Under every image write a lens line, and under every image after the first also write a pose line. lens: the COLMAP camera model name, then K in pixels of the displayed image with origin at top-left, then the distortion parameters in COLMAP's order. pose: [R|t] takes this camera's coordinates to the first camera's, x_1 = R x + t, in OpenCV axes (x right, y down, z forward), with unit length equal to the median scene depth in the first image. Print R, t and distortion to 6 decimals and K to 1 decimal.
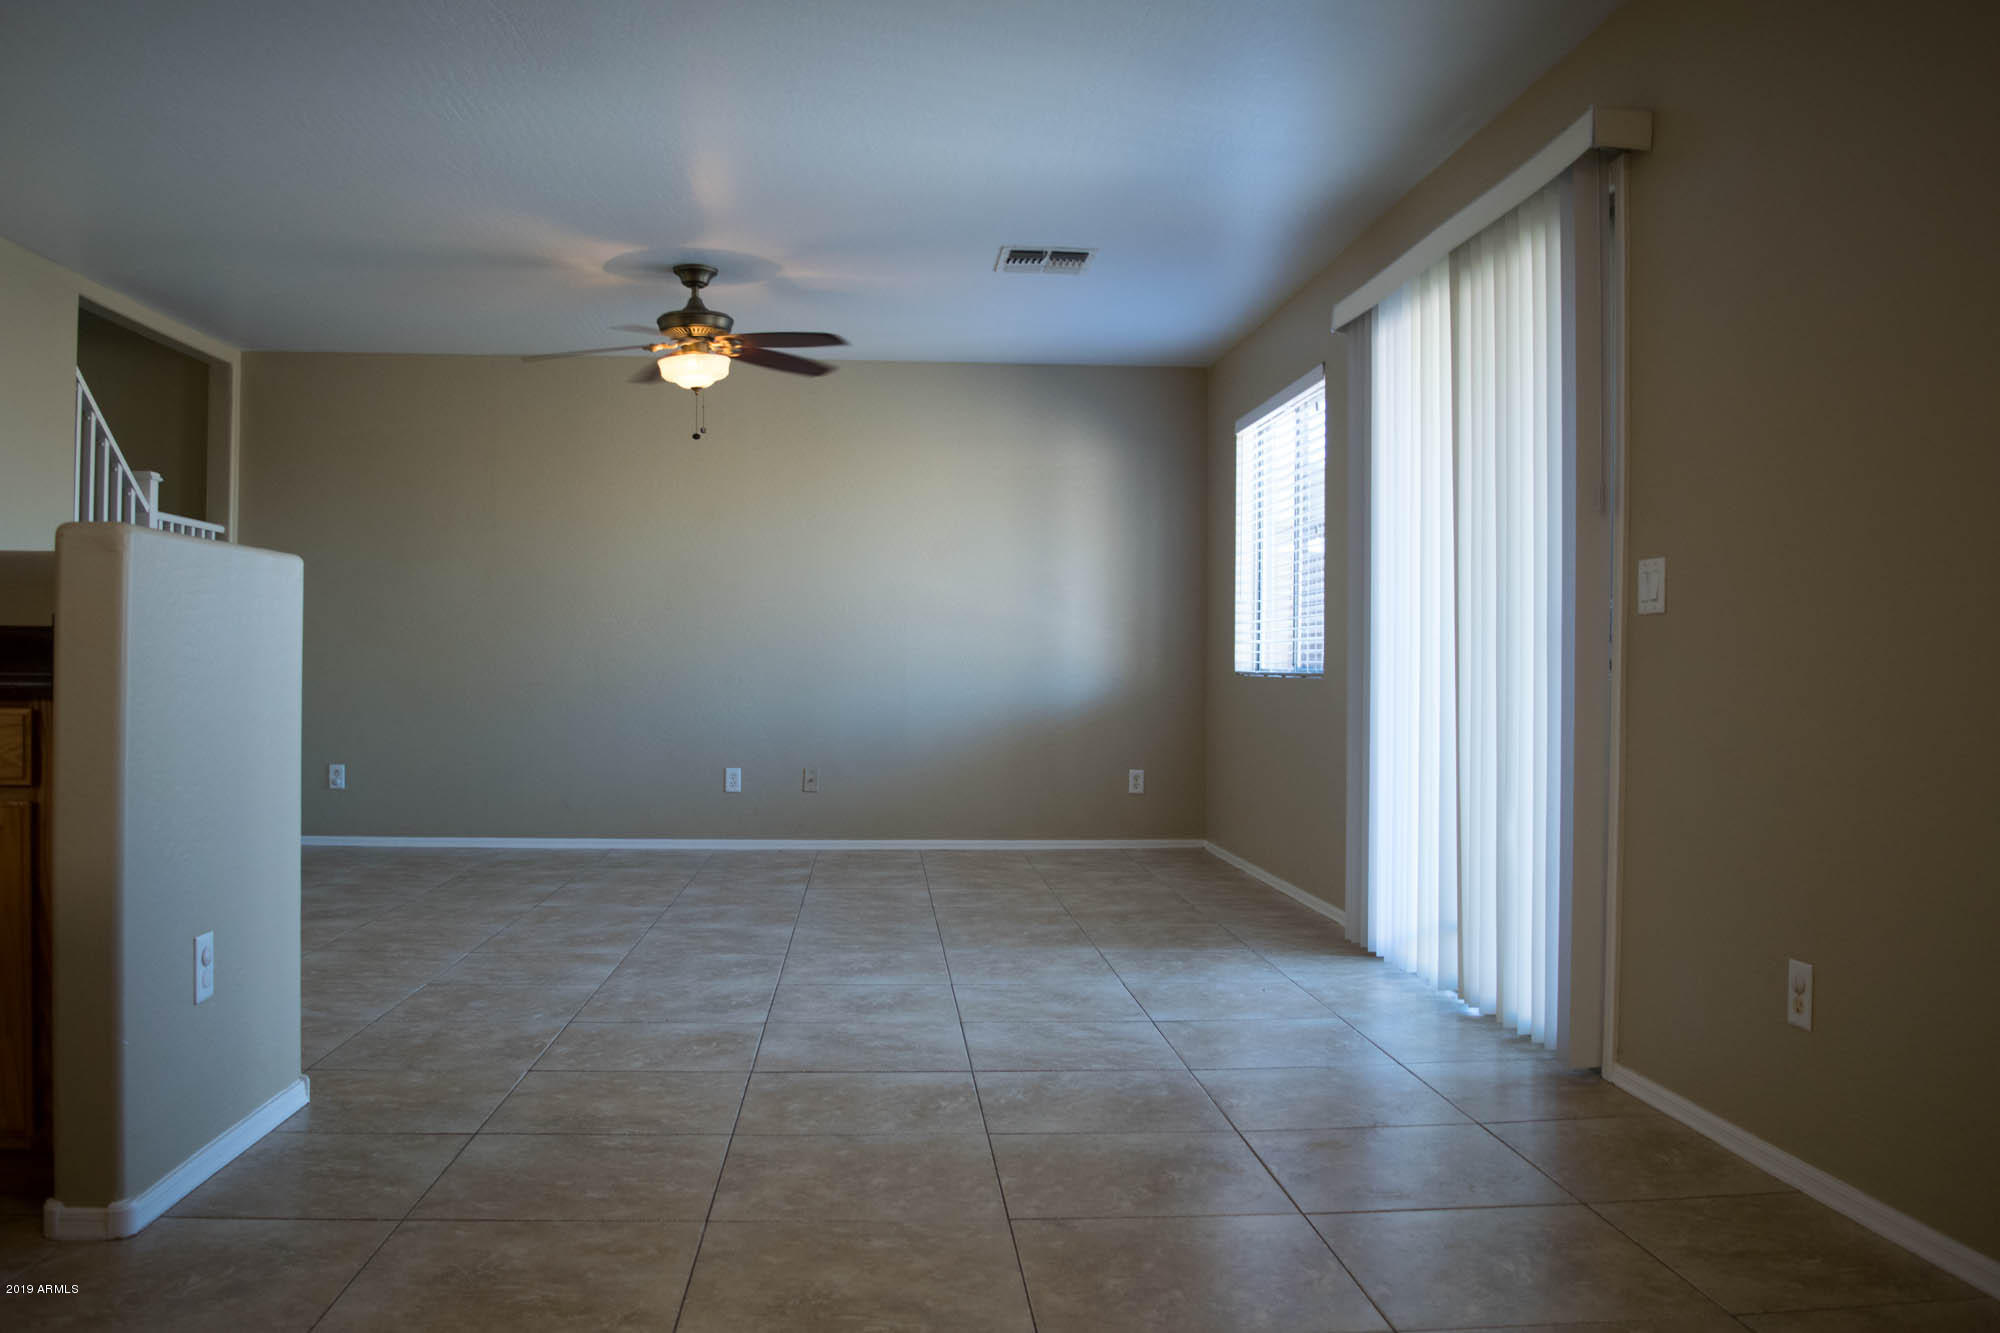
lens RADIAL K [[1606.6, 0, 950.6], [0, 1606.6, 659.8], [0, 0, 1]] dist [-0.088104, -0.001742]
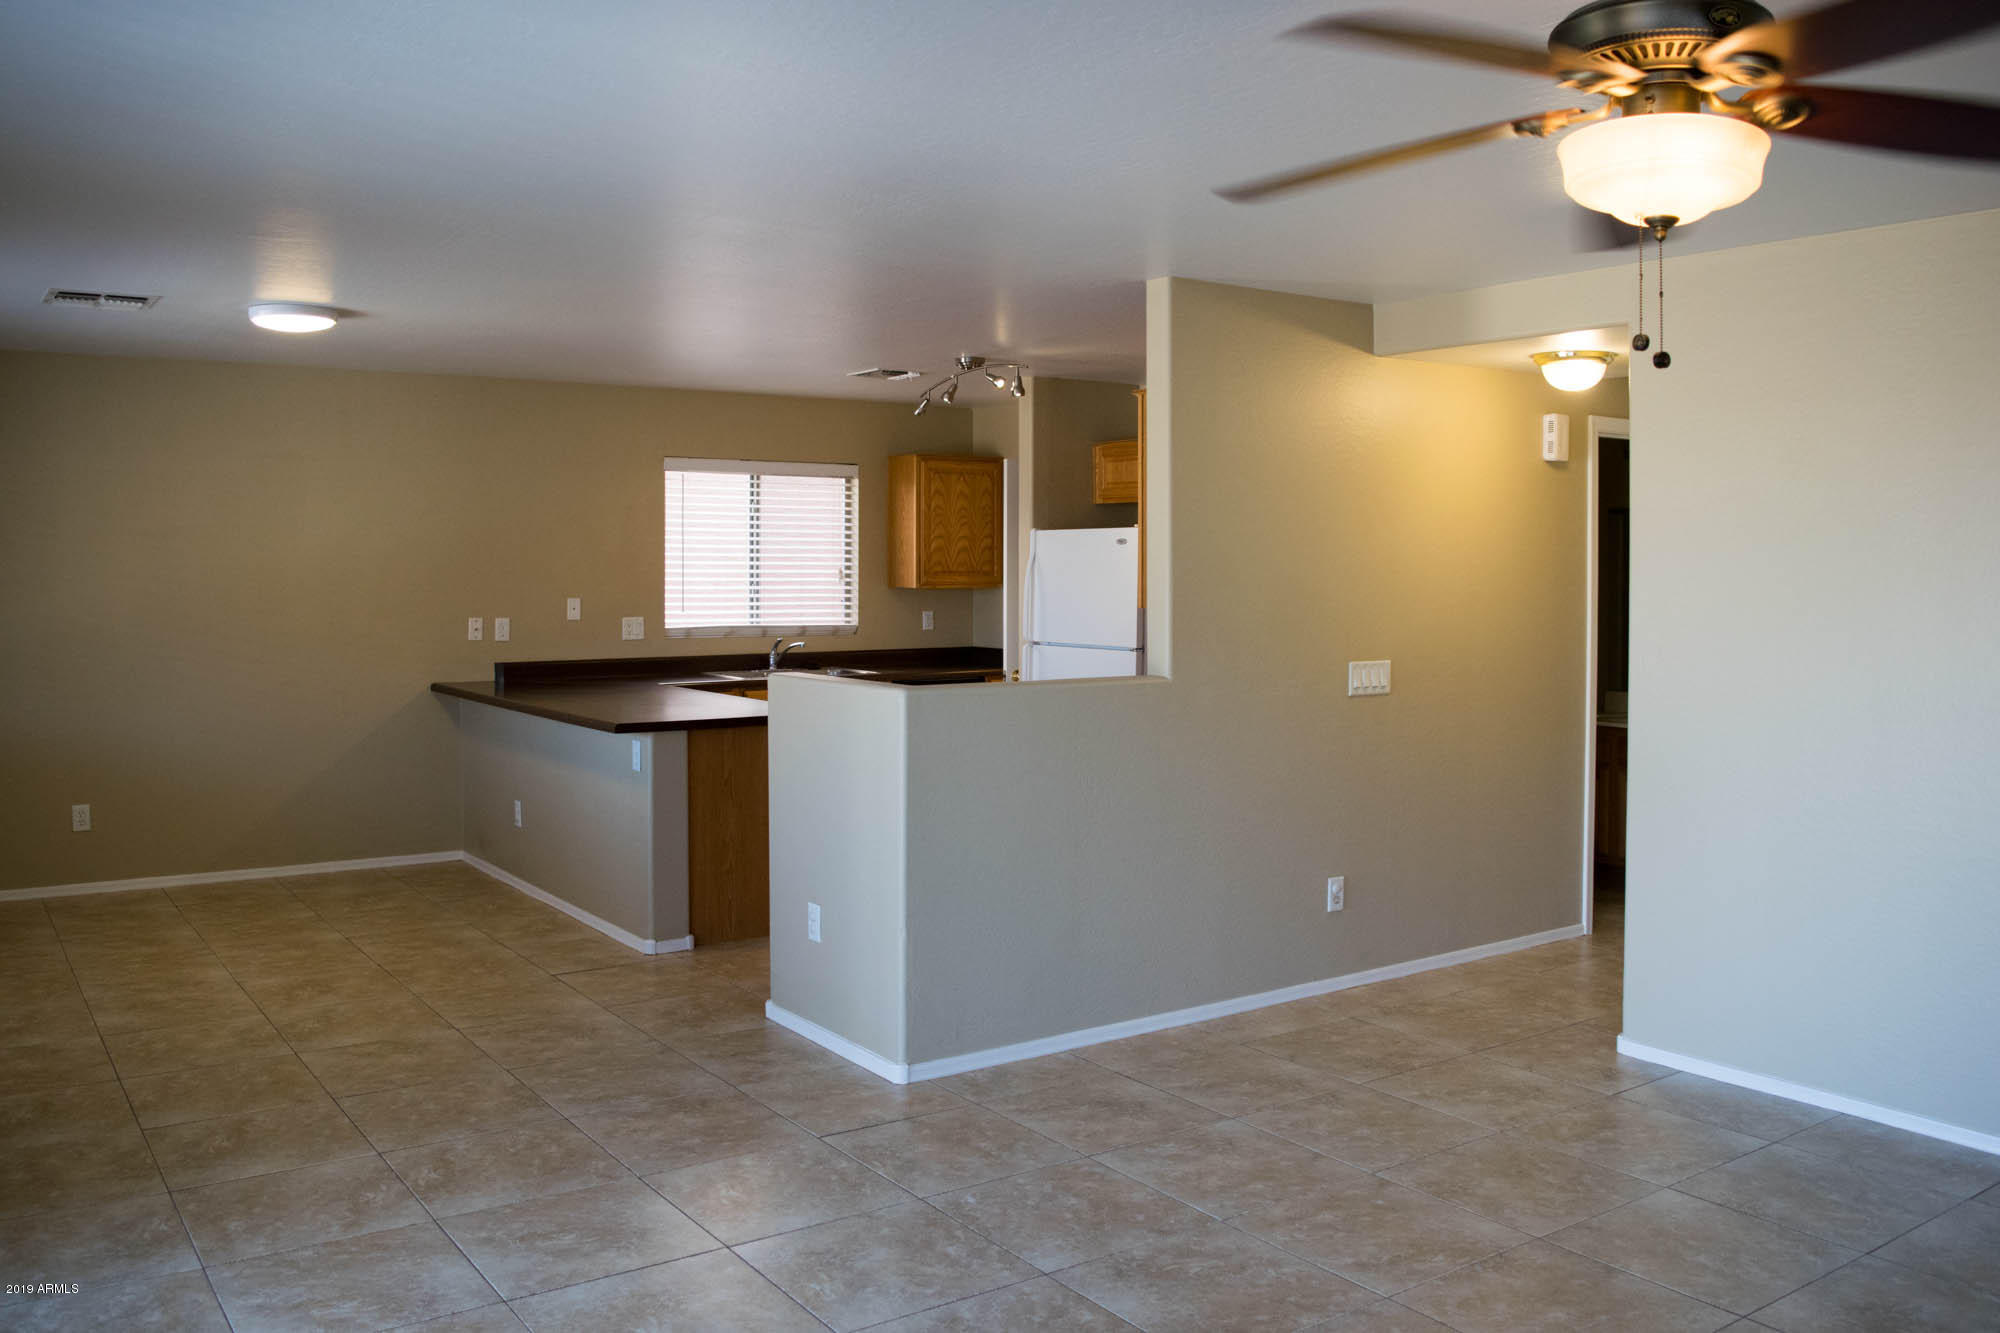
lens RADIAL K [[1650.2, 0, 1032.1], [0, 1650.2, 556.3], [0, 0, 1]] dist [-0.078147, 0.011457]
pose [[-0.838074, -0.012489, -0.545413, 0.210009], [-0.009636, 0.999921, -0.008089, -0.128362], [0.545471, -0.001524, -0.838128, 1.678124]]
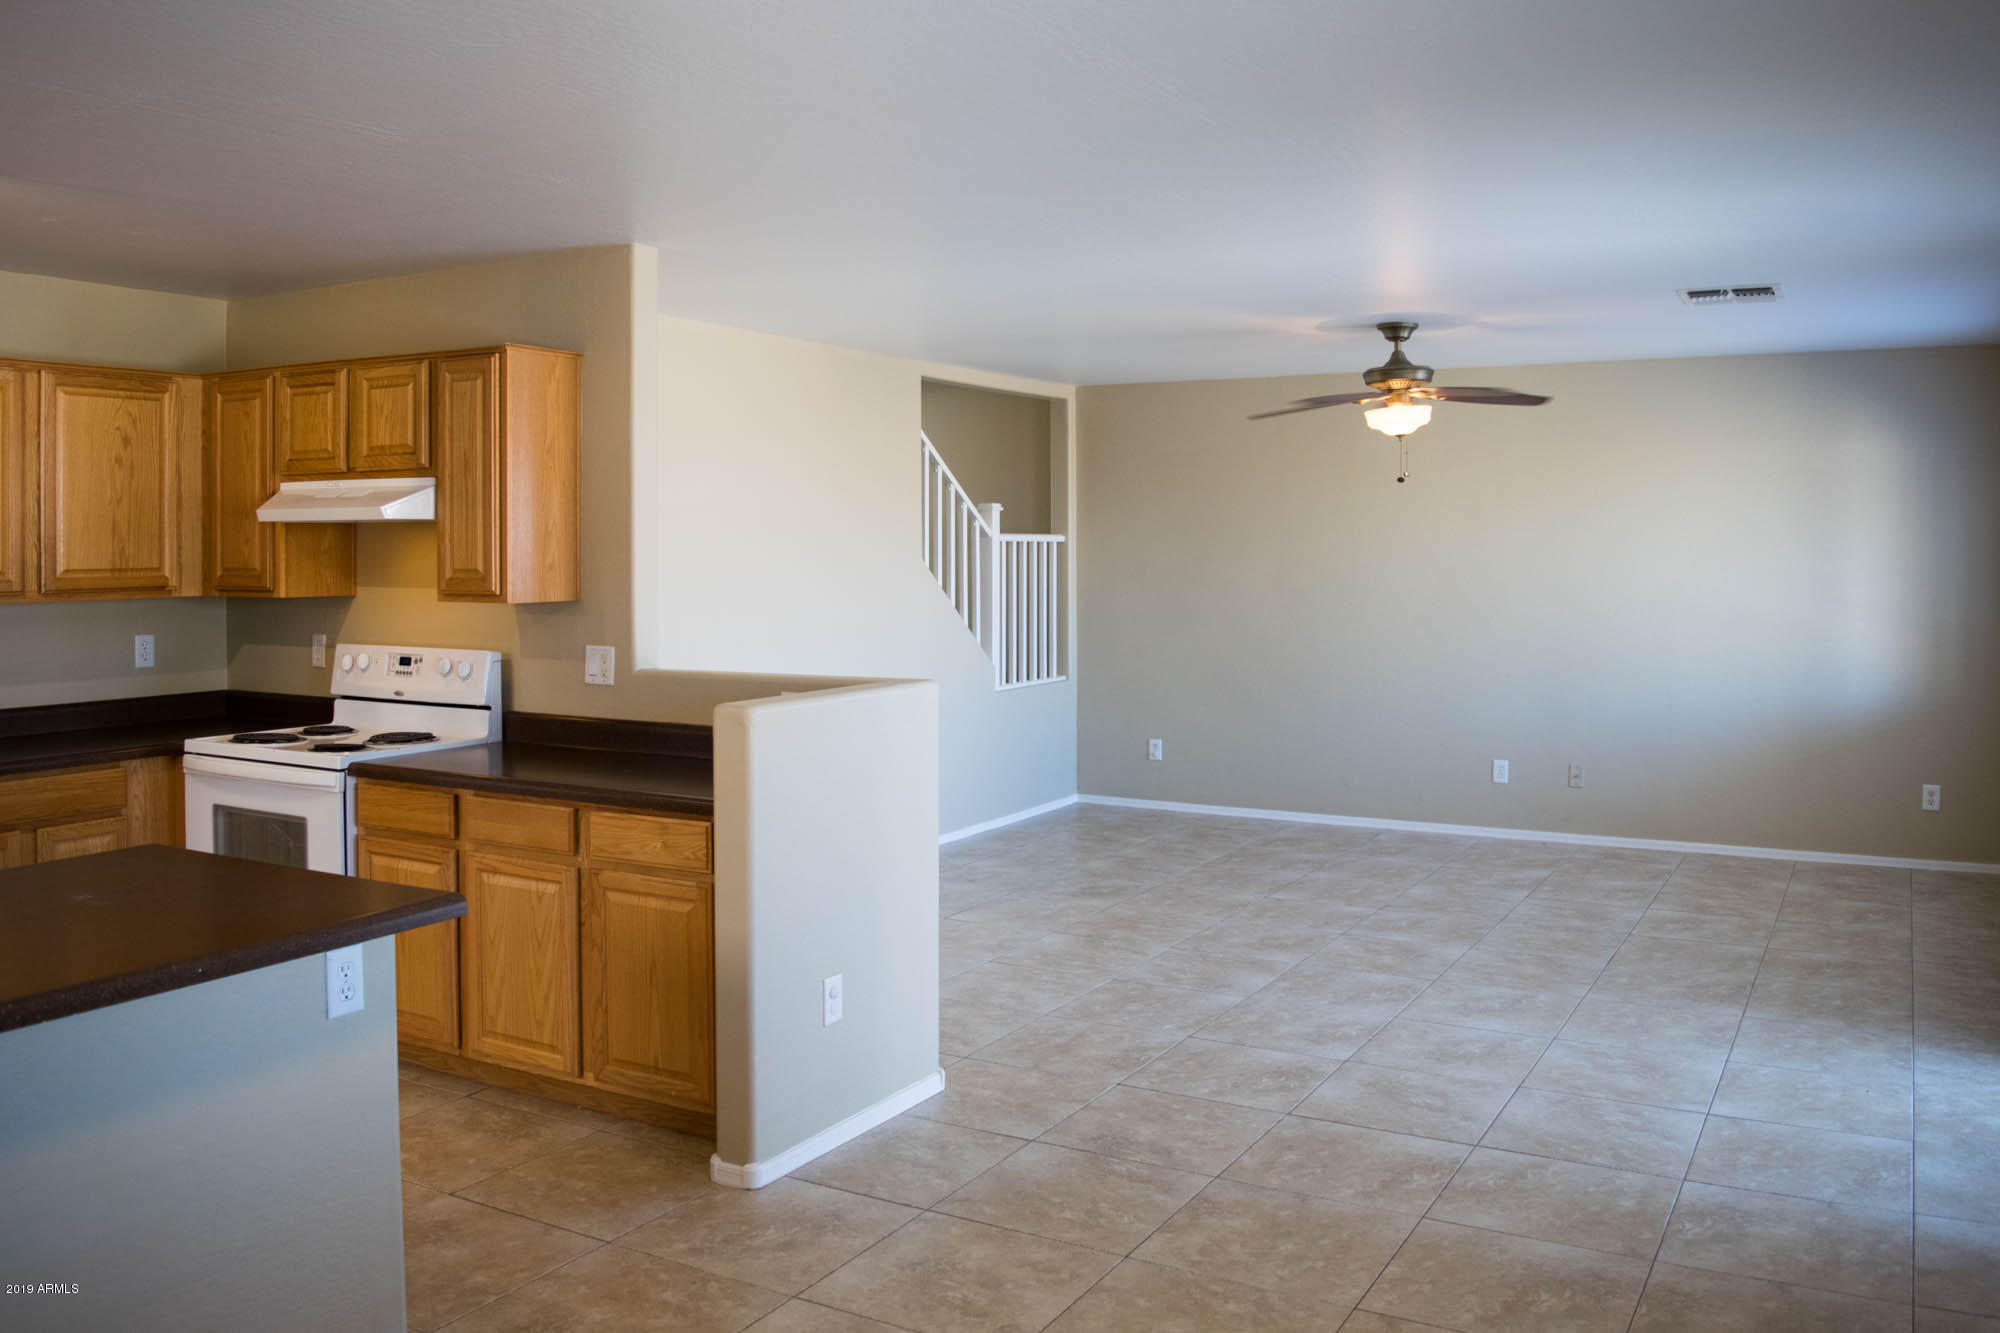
lens RADIAL K [[1589.0, 0, 995.4], [0, 1589.0, 574.2], [0, 0, 1]] dist [-0.079107, 0.003870]
pose [[0.839643, -0.003772, -0.543125, 0.262385], [0.012393, 0.999849, 0.012215, -0.126541], [0.542997, -0.016987, 0.839563, -0.066653]]
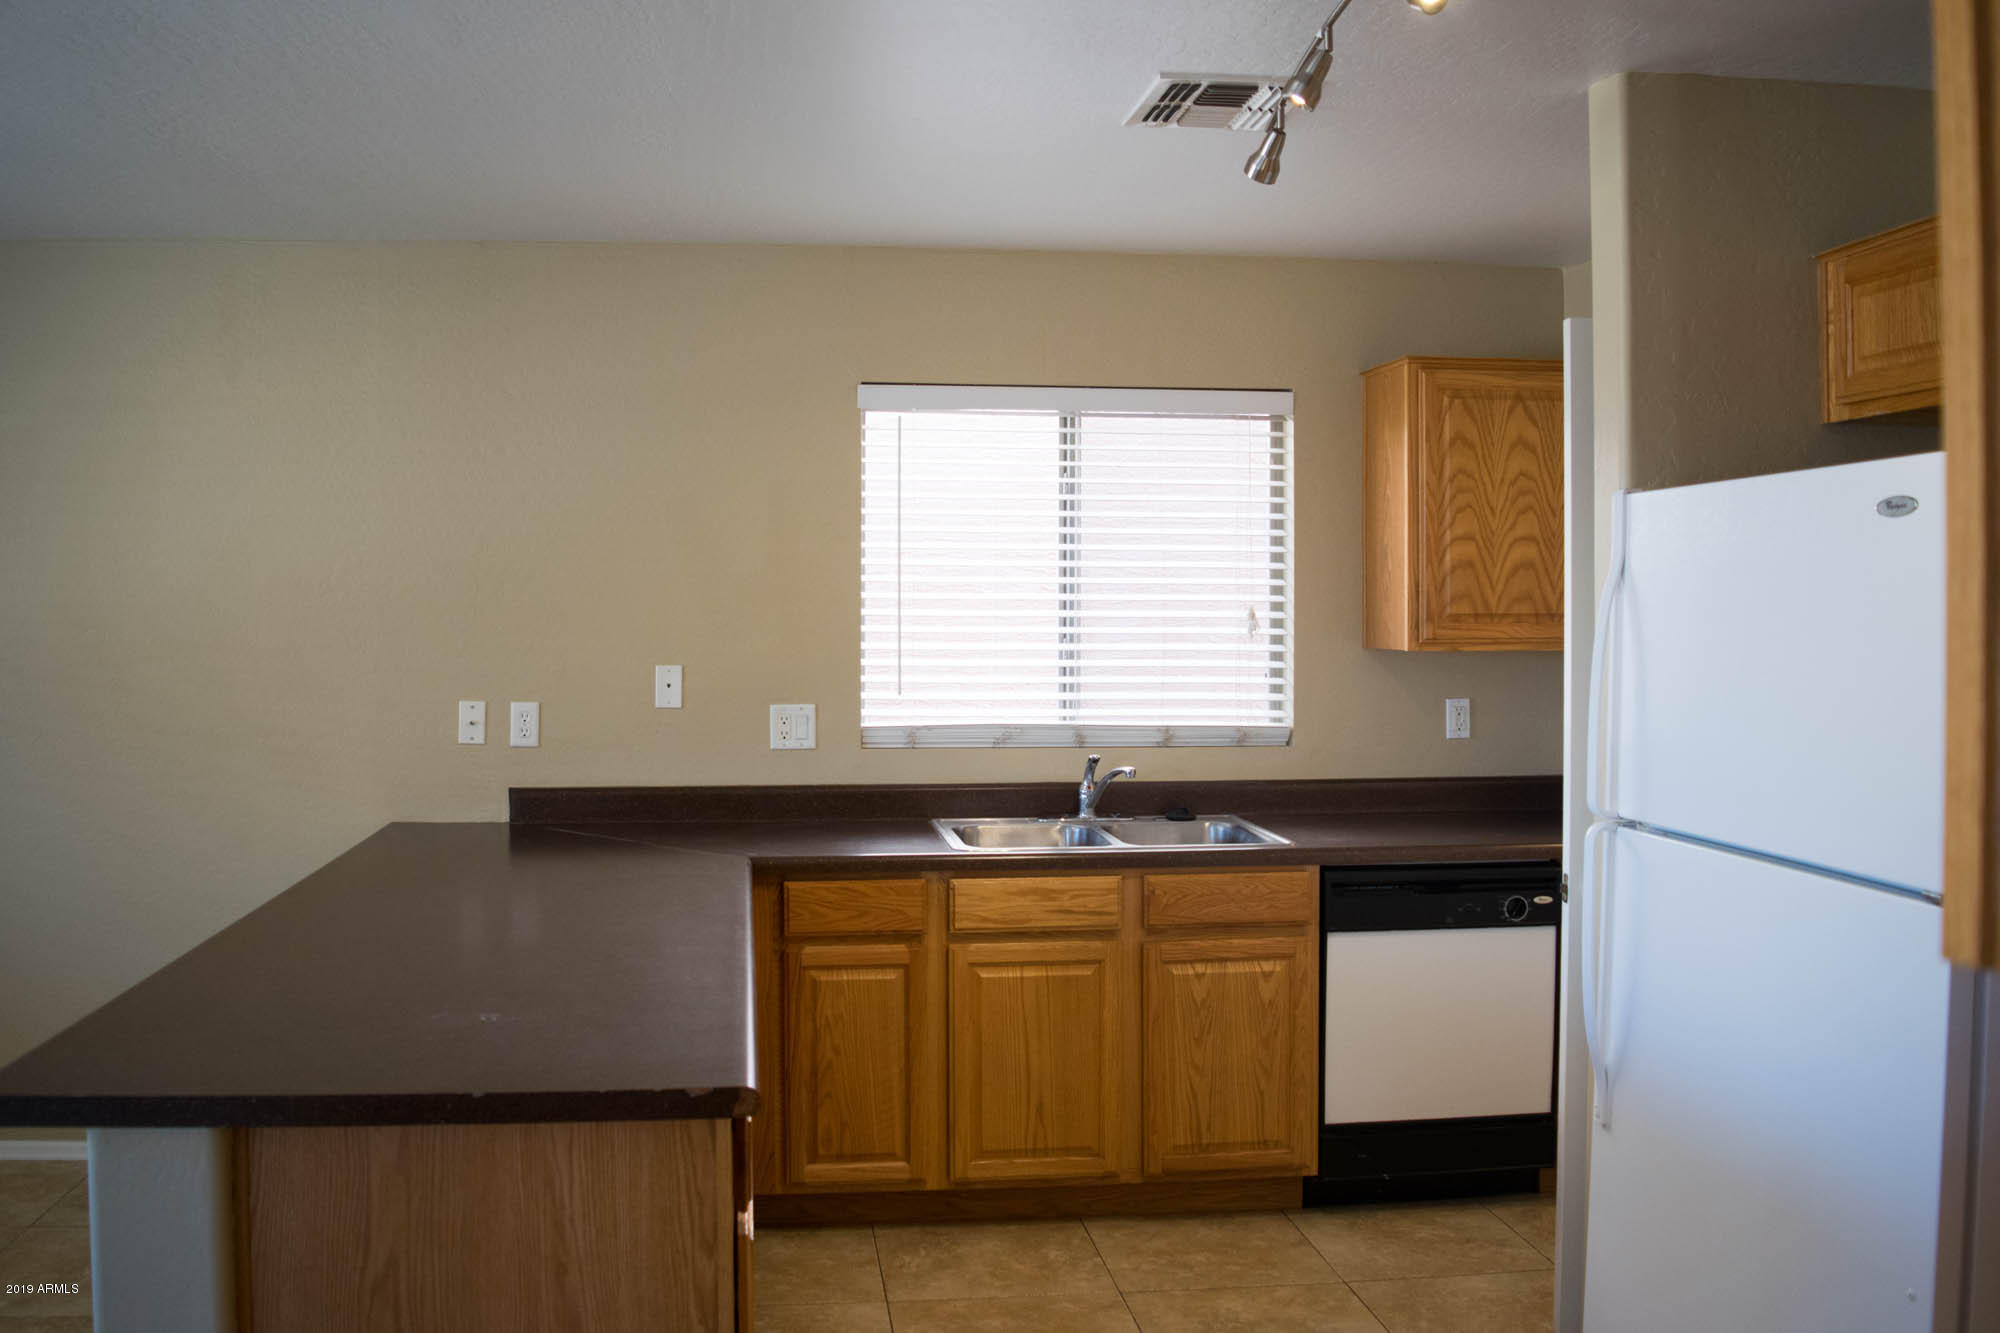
lens RADIAL K [[1620.7, 0, 917.0], [0, 1620.7, 598.5], [0, 0, 1]] dist [-0.084573, 0.003114]
pose [[-0.998797, -0.011257, -0.047731, -0.484251], [-0.011010, 0.999925, -0.005430, -0.125593], [0.047789, -0.004898, -0.998845, 0.750630]]
